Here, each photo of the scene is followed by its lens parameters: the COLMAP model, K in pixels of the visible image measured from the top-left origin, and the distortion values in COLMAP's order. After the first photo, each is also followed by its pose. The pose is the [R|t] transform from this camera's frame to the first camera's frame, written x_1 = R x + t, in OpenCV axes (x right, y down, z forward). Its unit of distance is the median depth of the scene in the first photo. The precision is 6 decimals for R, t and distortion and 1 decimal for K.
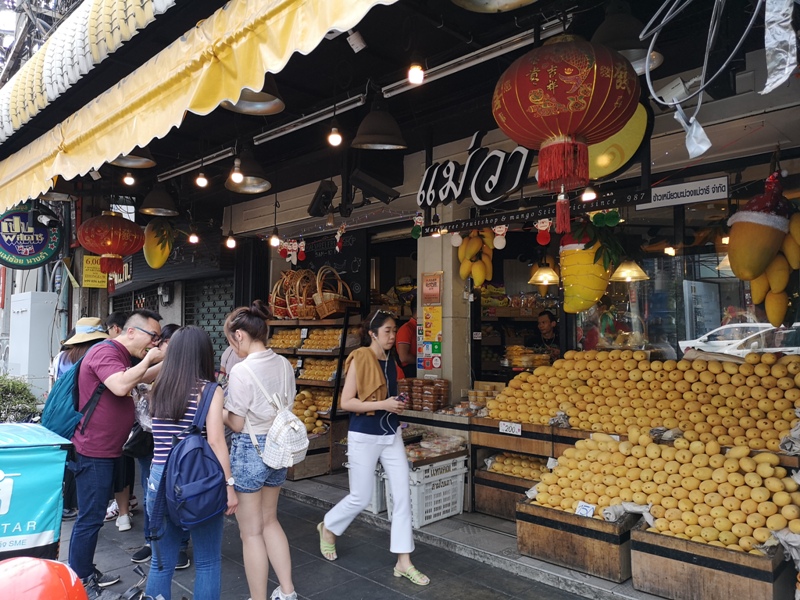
lens RADIAL K [[627.3, 0, 402.0], [0, 627.3, 295.9], [0, 0, 1]] dist [0.049627, -0.000308]
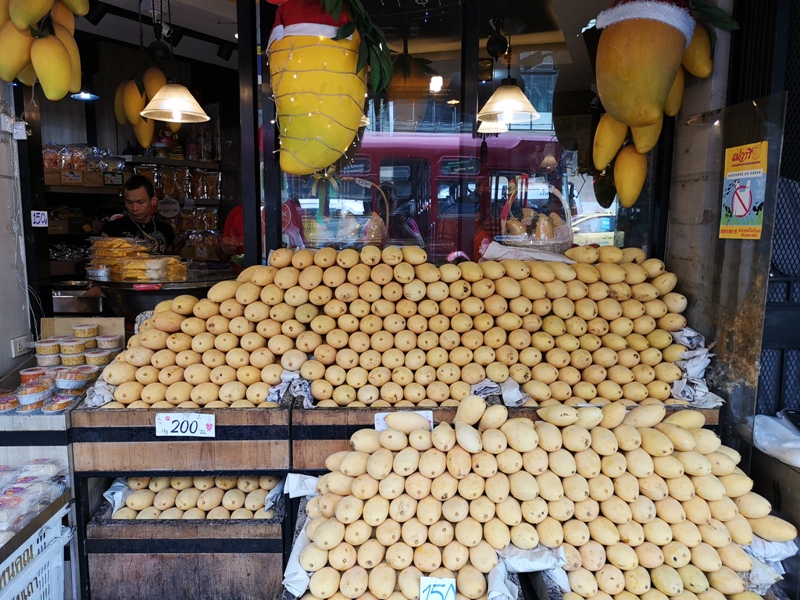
lens RADIAL K [[627.3, 0, 402.0], [0, 627.3, 295.9], [0, 0, 1]] dist [0.049627, -0.000308]
pose [[0.700743, -0.087037, 0.708084, -0.032028], [-0.046190, 0.984912, 0.166775, 0.034151], [-0.711917, -0.149573, 0.686151, 0.568702]]
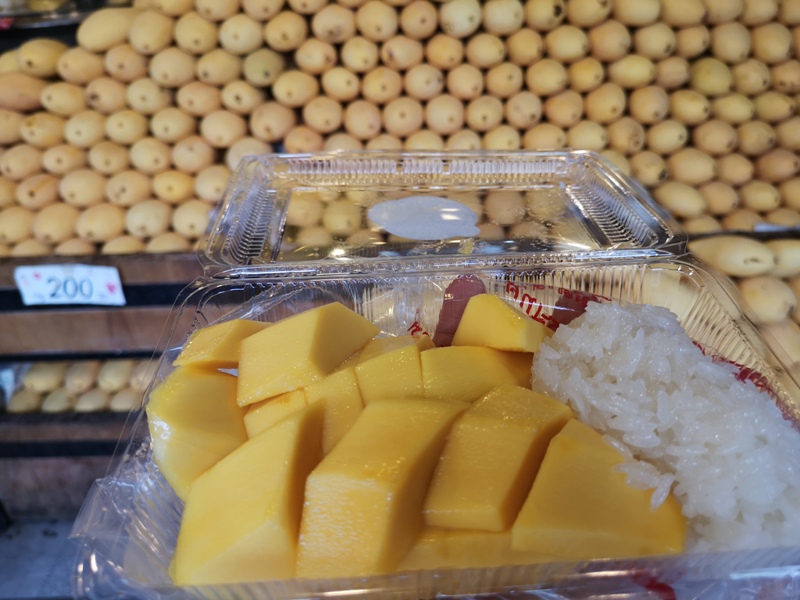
lens RADIAL K [[639.9, 0, 400.0], [0, 639.9, 300.0], [0, 0, 1]] dist [0.043841, -0.082865]
pose [[0.696217, -0.386033, 0.605194, 0.099632], [-0.017013, 0.833977, 0.551538, 0.063521], [-0.717629, -0.394286, 0.574061, 0.719563]]
